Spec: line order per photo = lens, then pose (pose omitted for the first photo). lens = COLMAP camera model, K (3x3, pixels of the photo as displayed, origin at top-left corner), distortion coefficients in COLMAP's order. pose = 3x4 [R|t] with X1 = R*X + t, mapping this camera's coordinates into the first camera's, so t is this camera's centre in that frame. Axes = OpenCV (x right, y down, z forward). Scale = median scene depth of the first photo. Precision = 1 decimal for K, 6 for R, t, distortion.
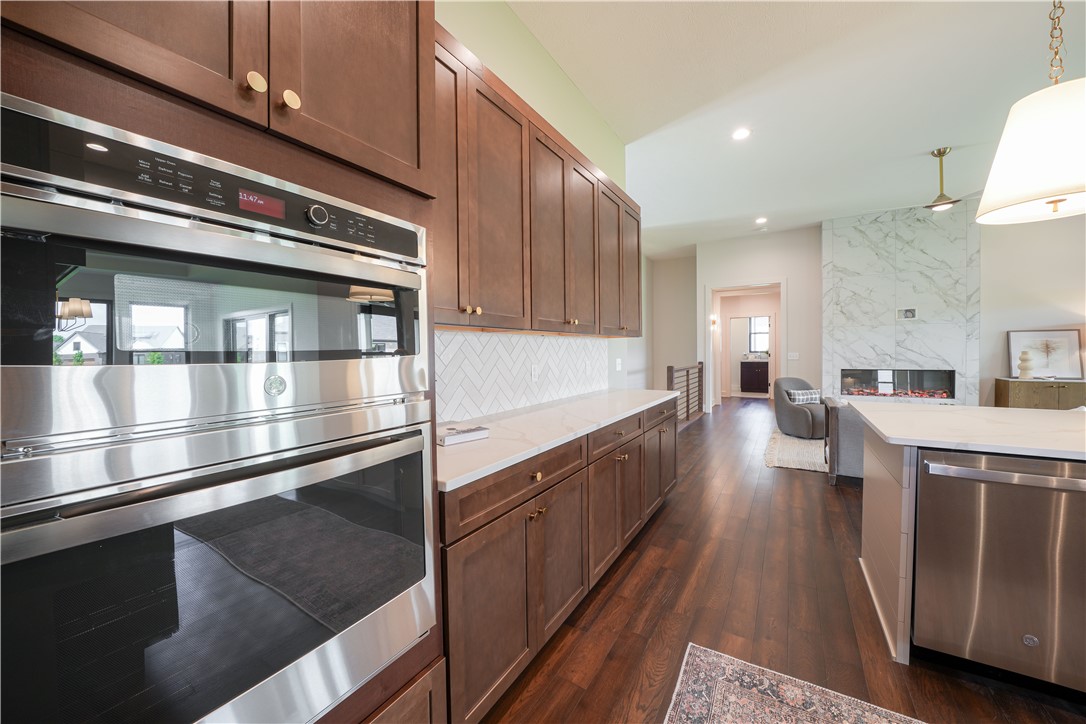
lens RADIAL K [[392.9, 0, 540.3], [0, 392.9, 360.4], [0, 0, 1]] dist [-0.020120, 0.000032]
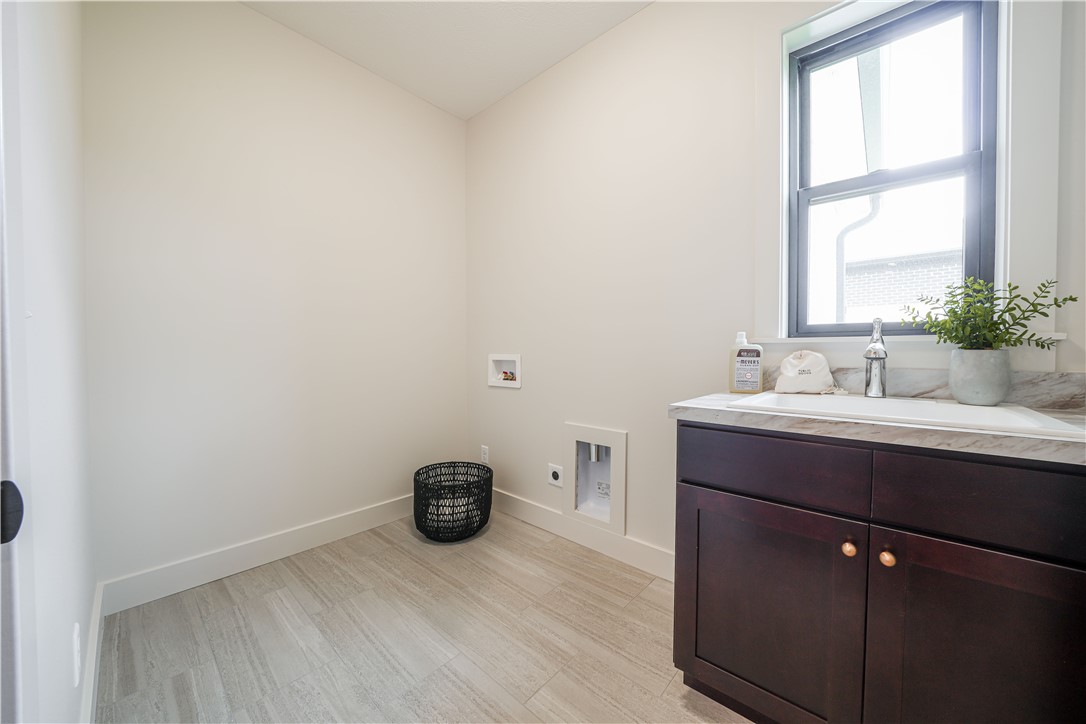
lens RADIAL K [[392.9, 0, 540.3], [0, 392.9, 360.4], [0, 0, 1]] dist [-0.020120, 0.000032]
pose [[0.989471, 0.018862, -0.143496, 1.744103], [-0.019878, 0.999786, -0.005648, -0.034878], [0.143359, 0.008441, 0.989635, 3.177365]]
